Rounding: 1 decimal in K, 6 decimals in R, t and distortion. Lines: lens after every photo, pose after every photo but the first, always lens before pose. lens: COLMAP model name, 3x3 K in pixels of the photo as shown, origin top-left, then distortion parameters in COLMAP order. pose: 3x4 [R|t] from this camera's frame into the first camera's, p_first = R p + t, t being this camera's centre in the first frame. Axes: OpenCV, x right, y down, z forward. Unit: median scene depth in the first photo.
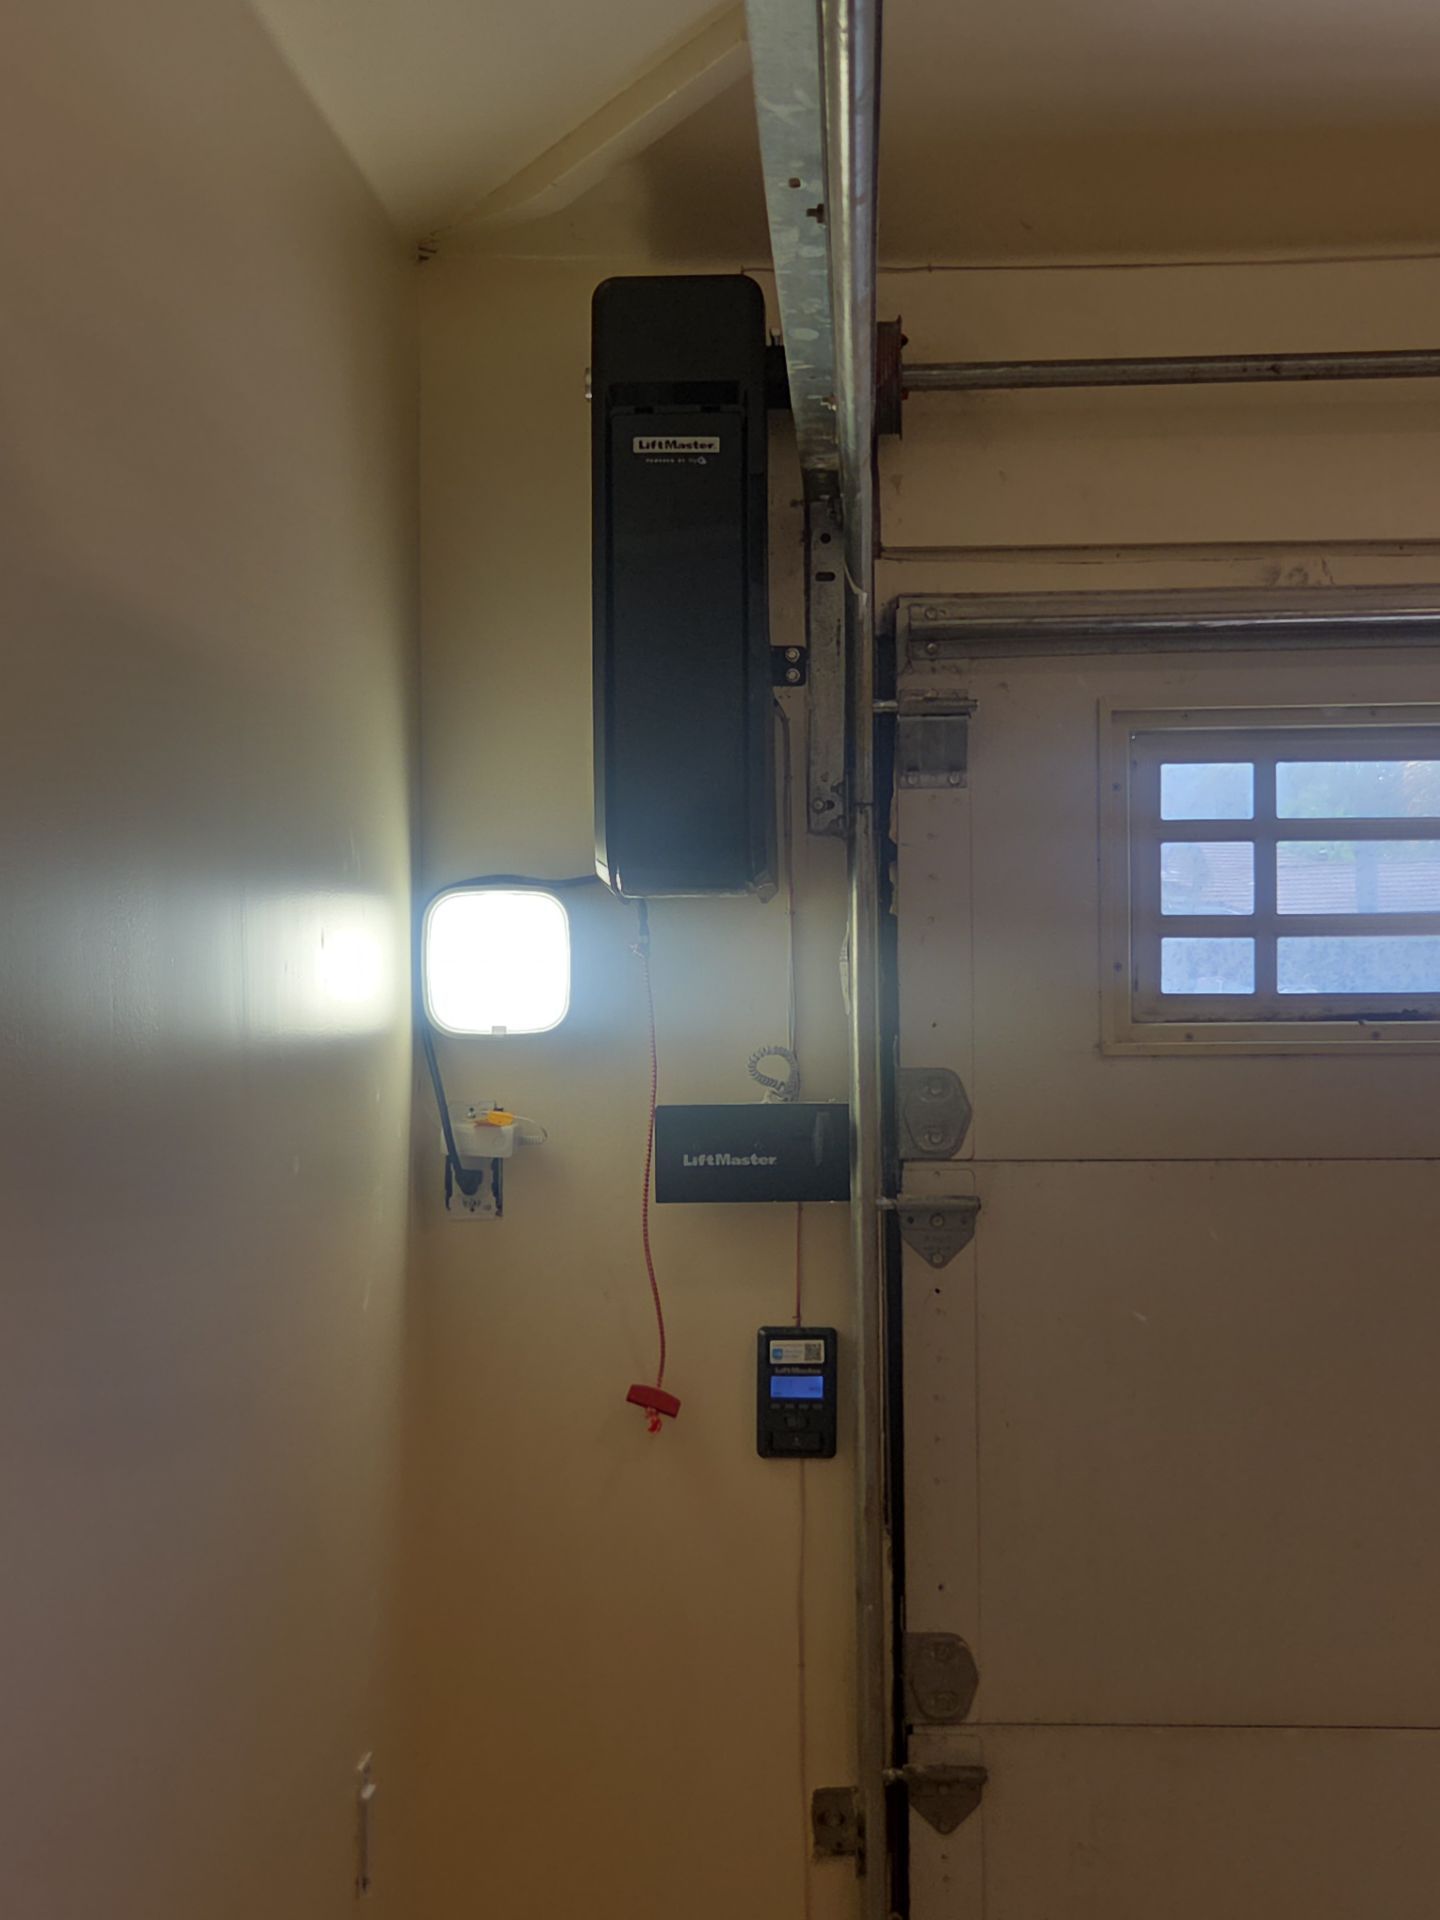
lens RADIAL K [[1189.8, 0, 720.0], [0, 1189.8, 960.0], [0, 0, 1]] dist [0.001780, 0.001074]
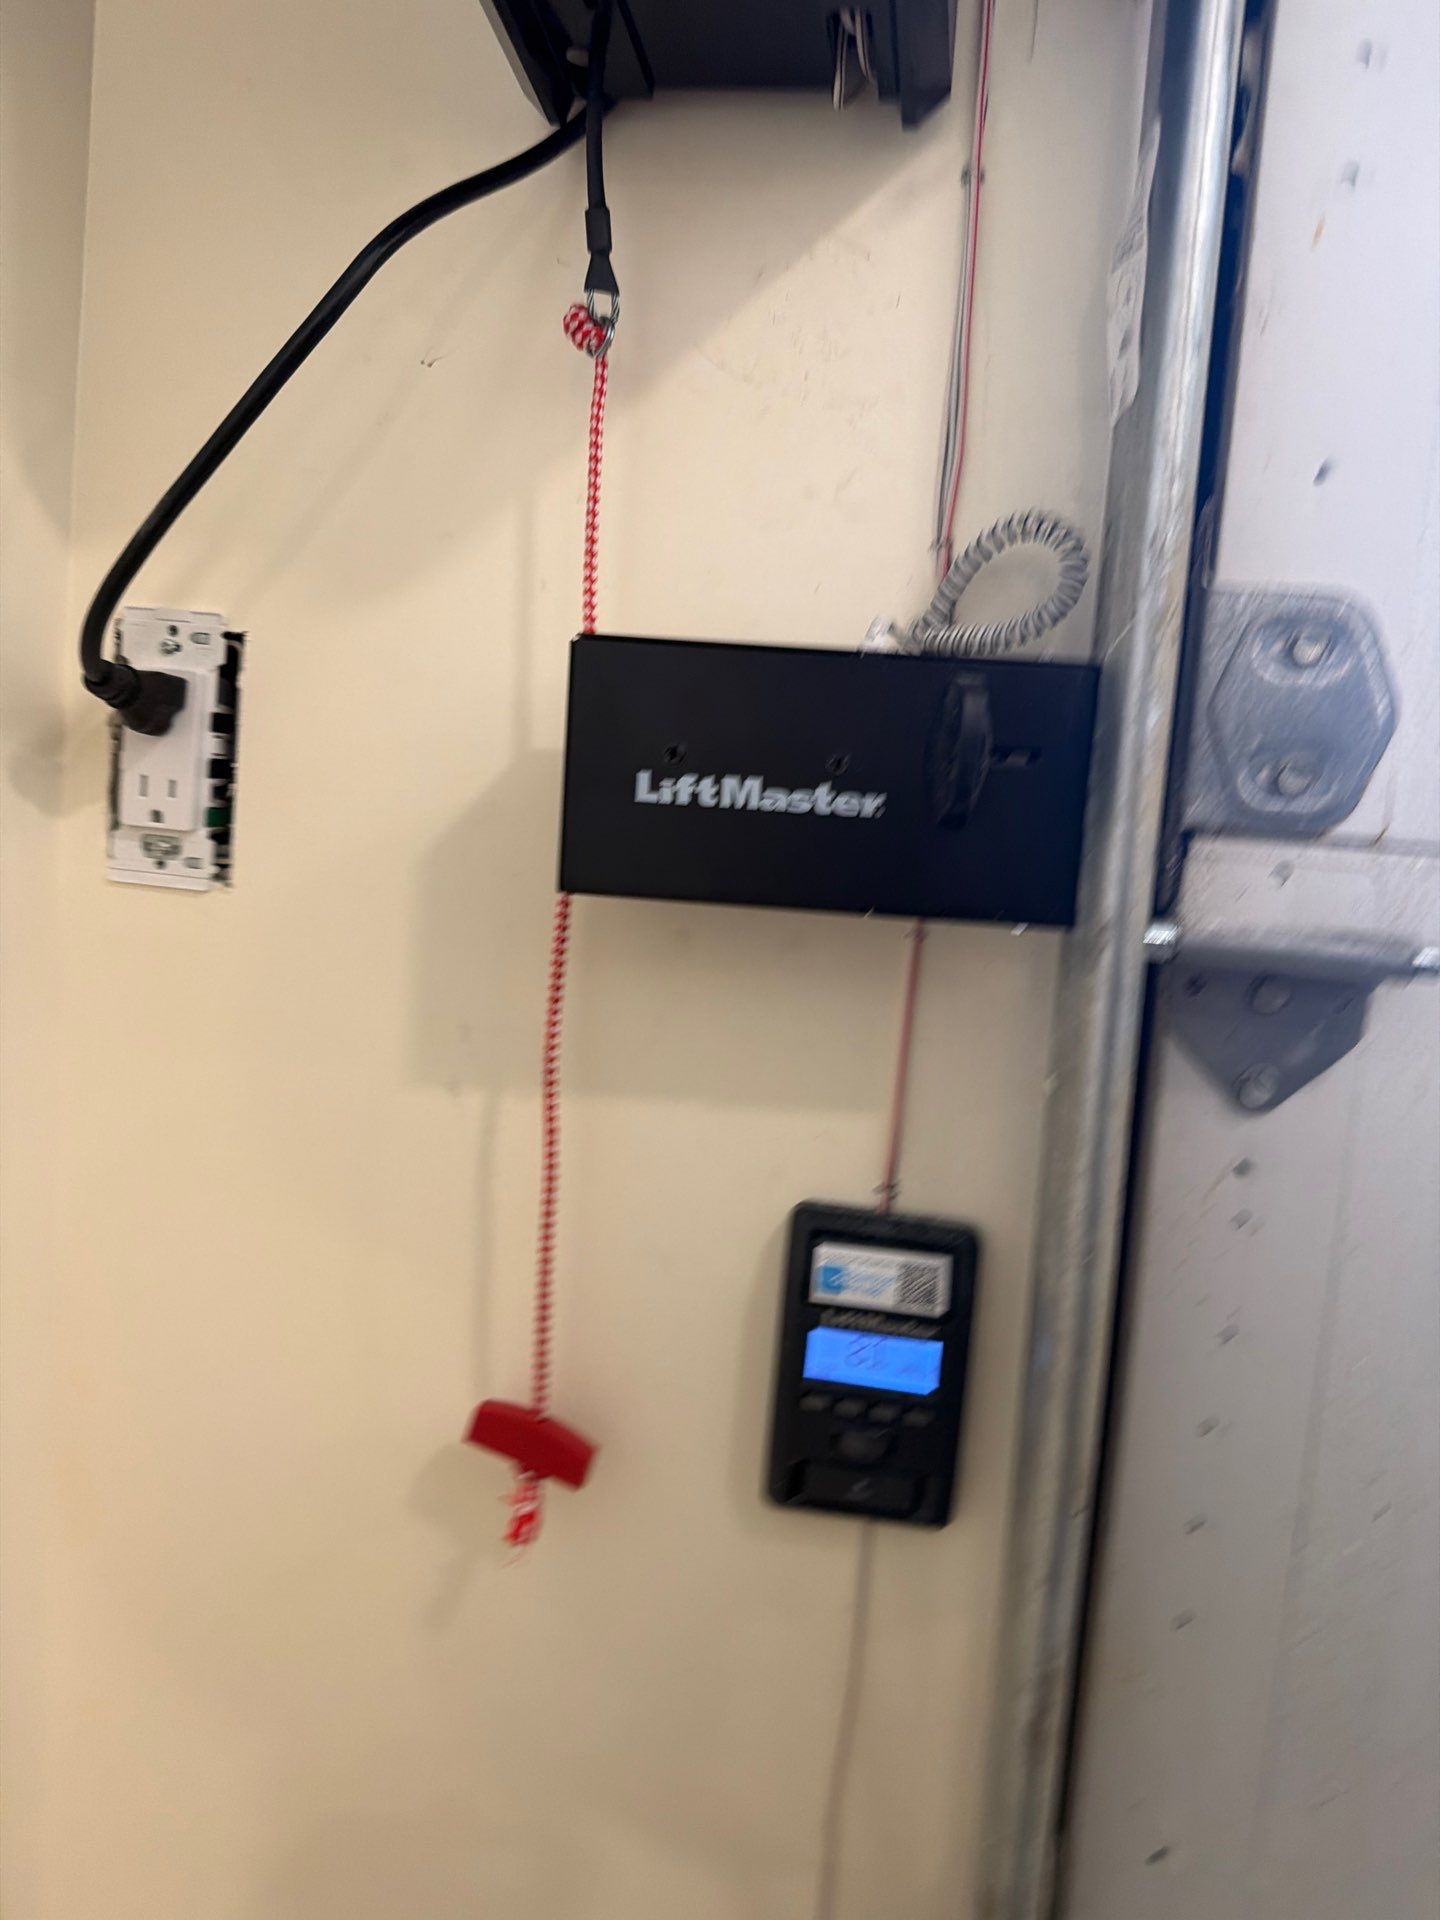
lens RADIAL K [[1430.5, 0, 720.0], [0, 1430.5, 960.0], [0, 0, 1]] dist [-0.002145, -0.001511]
pose [[0.992493, 0.076523, 0.095400, -0.045528], [-0.108281, 0.912453, 0.394595, 0.040871], [-0.056852, -0.401963, 0.913889, 0.599537]]
